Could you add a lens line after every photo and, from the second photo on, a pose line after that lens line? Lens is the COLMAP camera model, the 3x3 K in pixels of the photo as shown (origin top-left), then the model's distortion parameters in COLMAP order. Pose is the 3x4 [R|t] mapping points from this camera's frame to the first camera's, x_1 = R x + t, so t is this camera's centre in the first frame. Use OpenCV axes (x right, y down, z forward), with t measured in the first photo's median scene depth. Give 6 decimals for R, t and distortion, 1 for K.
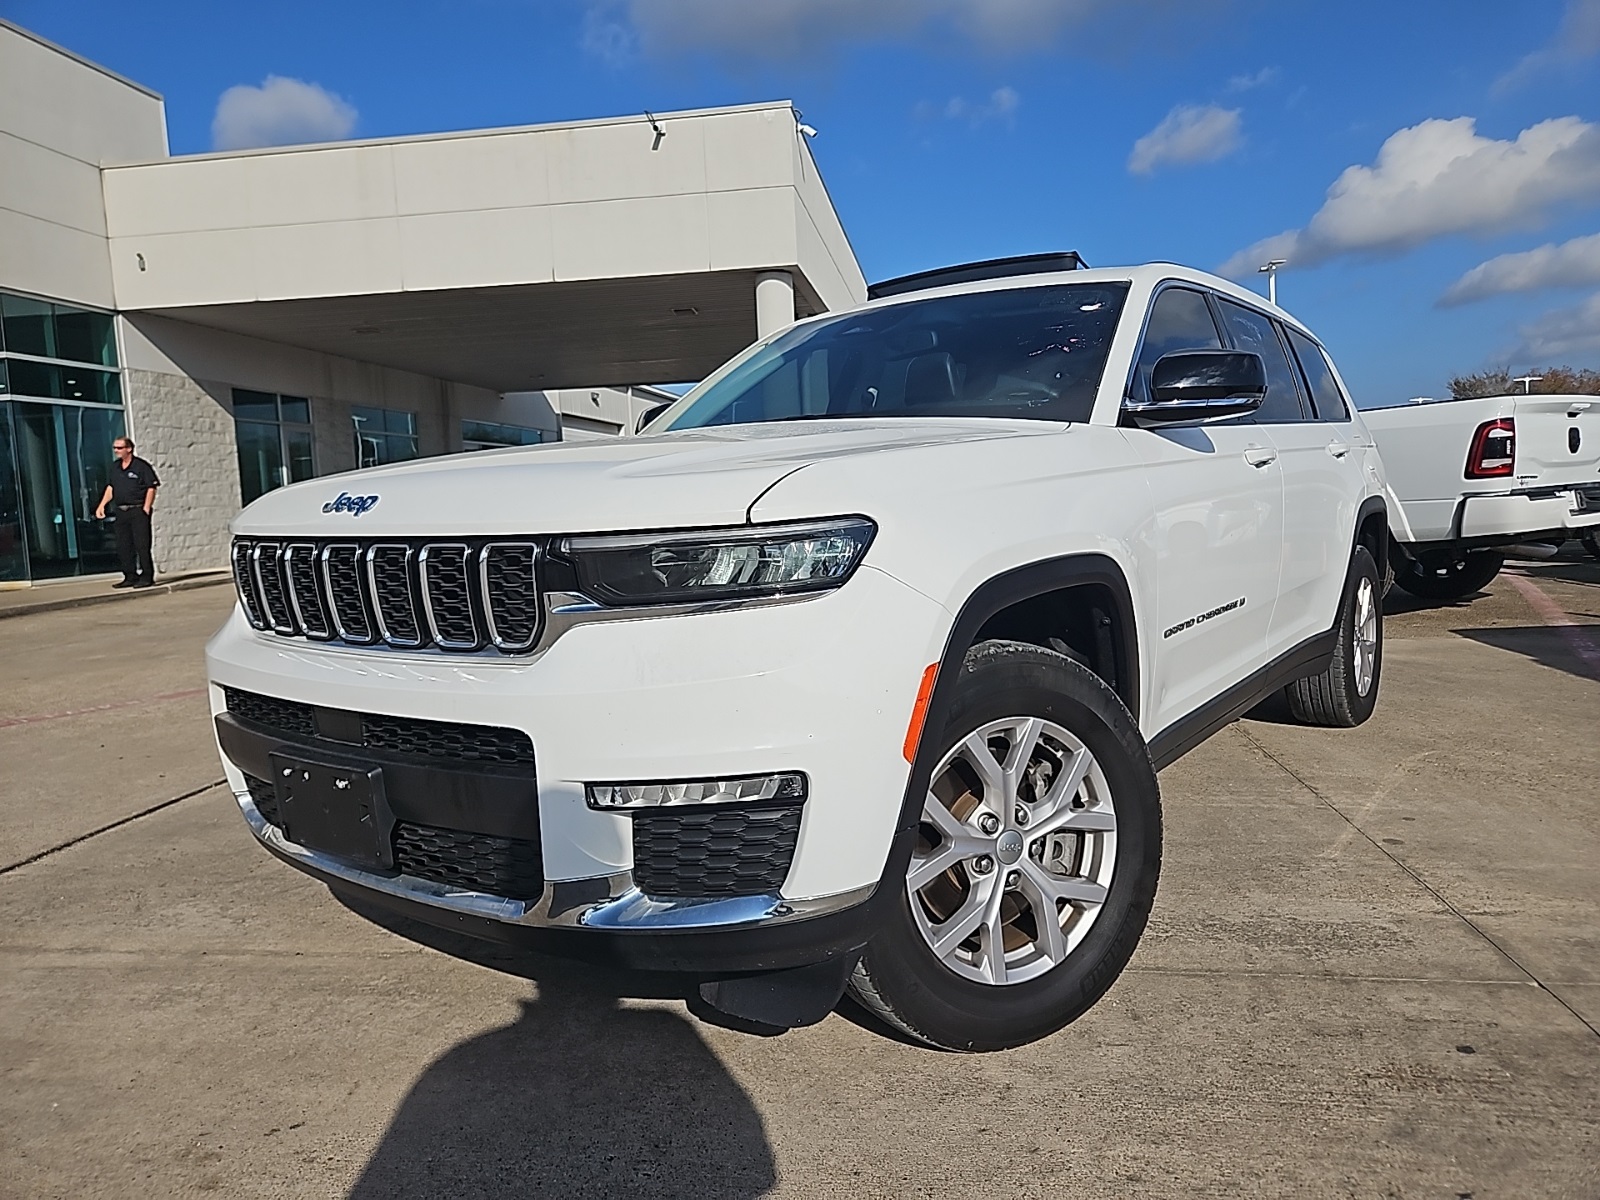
lens RADIAL K [[1055.5, 0, 800.0], [0, 1055.5, 600.0], [0, 0, 1]] dist [0.096182, -0.076447]
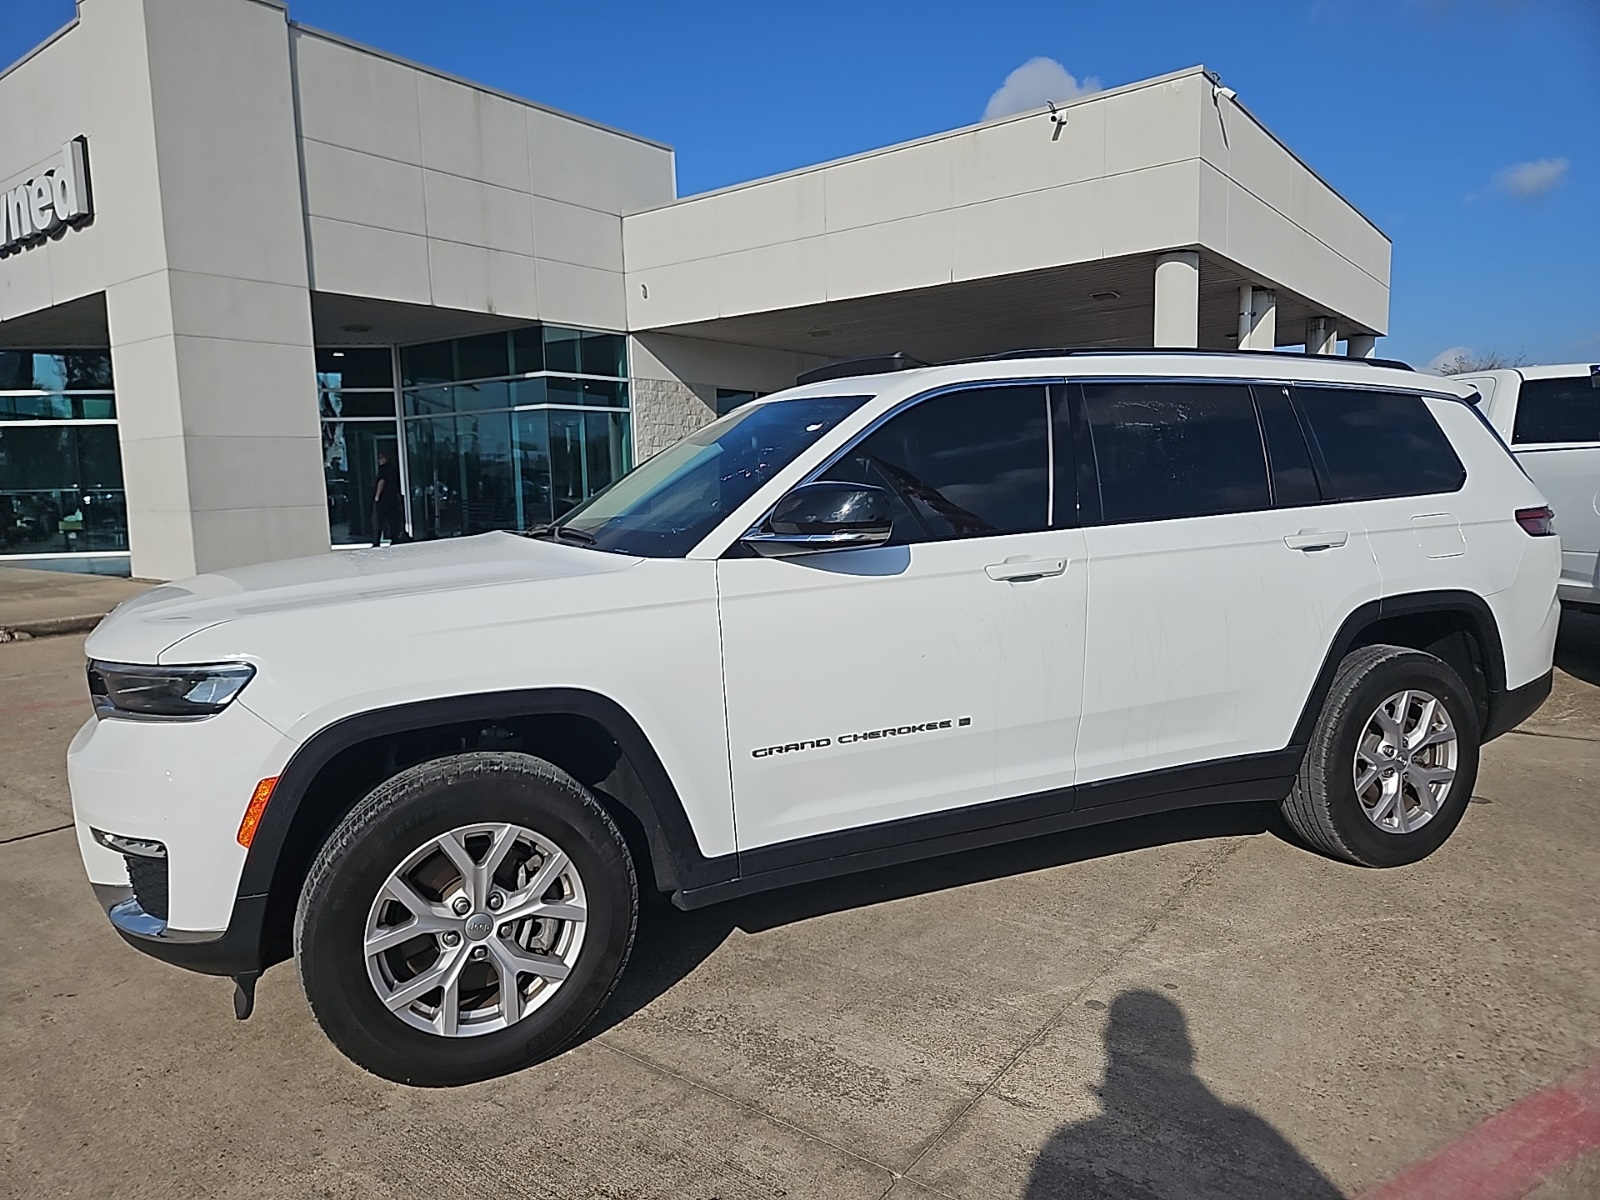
lens RADIAL K [[1055.5, 0, 800.0], [0, 1055.5, 600.0], [0, 0, 1]] dist [0.096182, -0.076447]
pose [[0.876128, 0.075594, -0.476115, 0.683863], [-0.059870, 0.997045, 0.048133, -0.138256], [0.478347, -0.013666, 0.878065, 0.074285]]
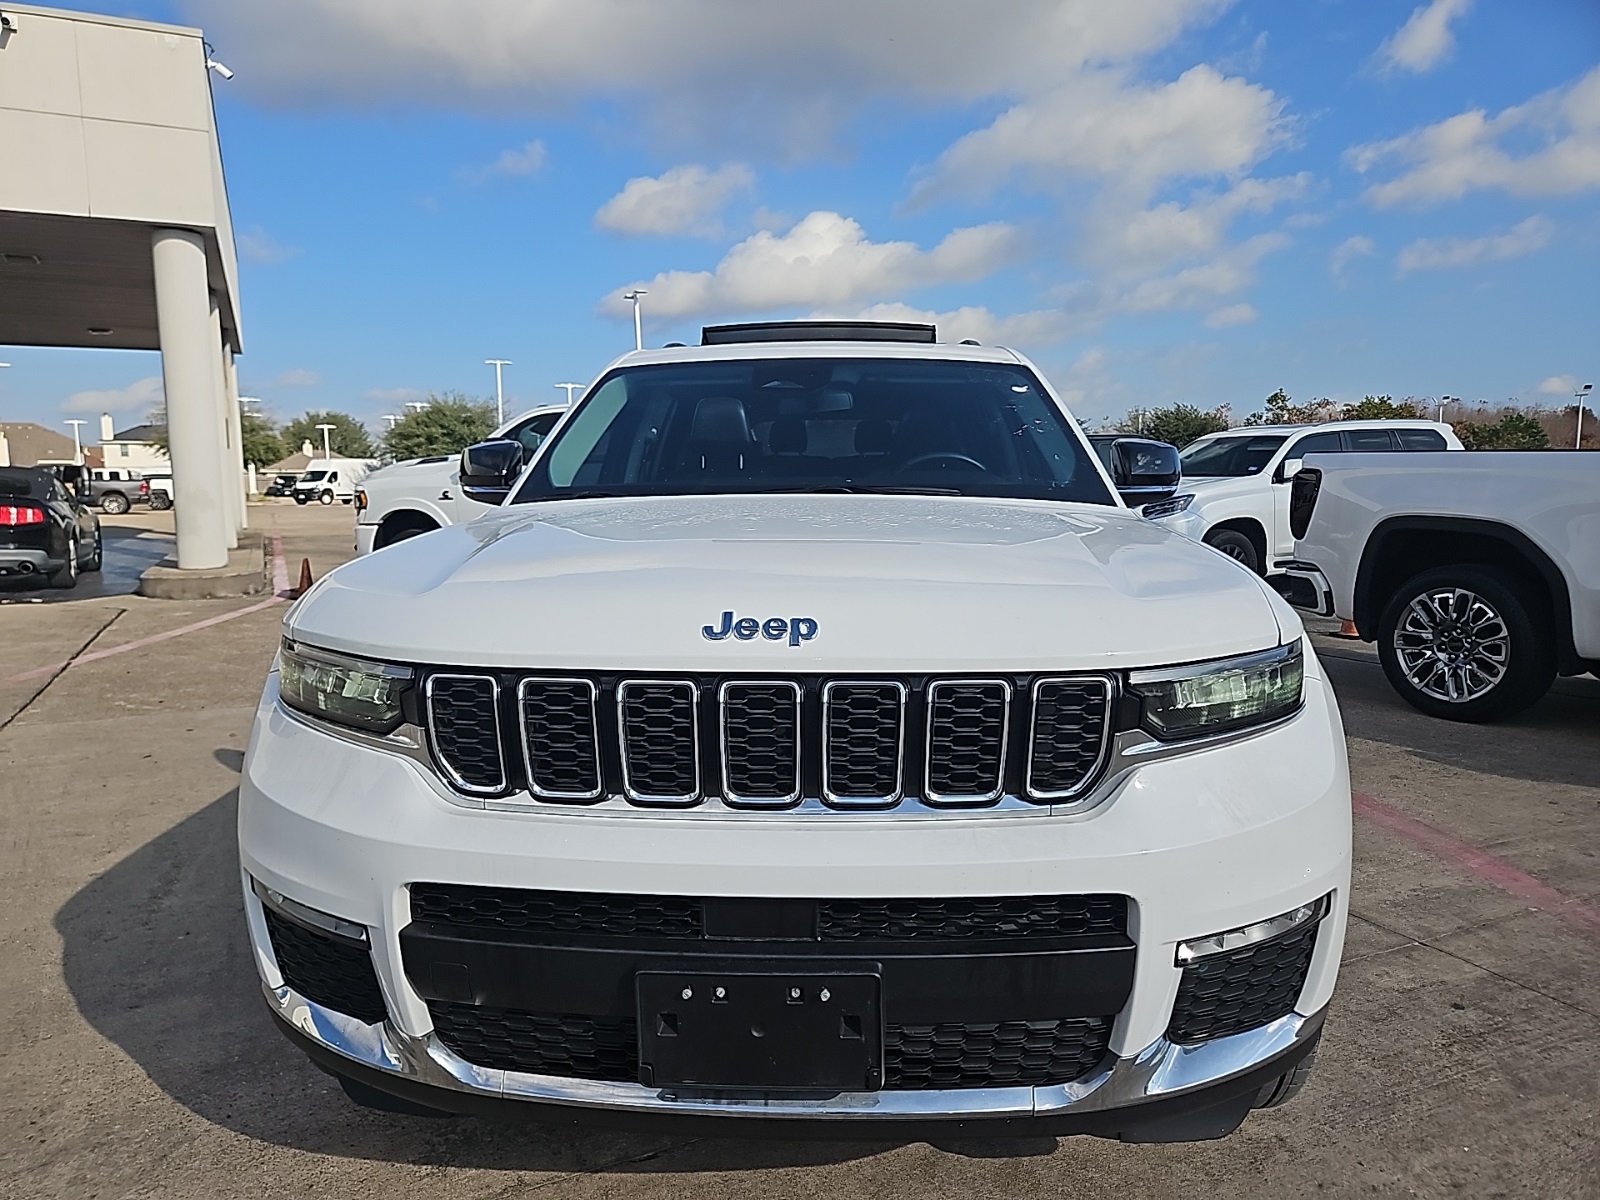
lens RADIAL K [[1055.5, 0, 800.0], [0, 1055.5, 600.0], [0, 0, 1]] dist [0.096182, -0.076447]
pose [[0.828467, -0.033062, 0.559061, -0.446723], [0.033549, 0.999393, 0.009387, -0.063162], [-0.559032, 0.010979, 0.829073, 0.187980]]
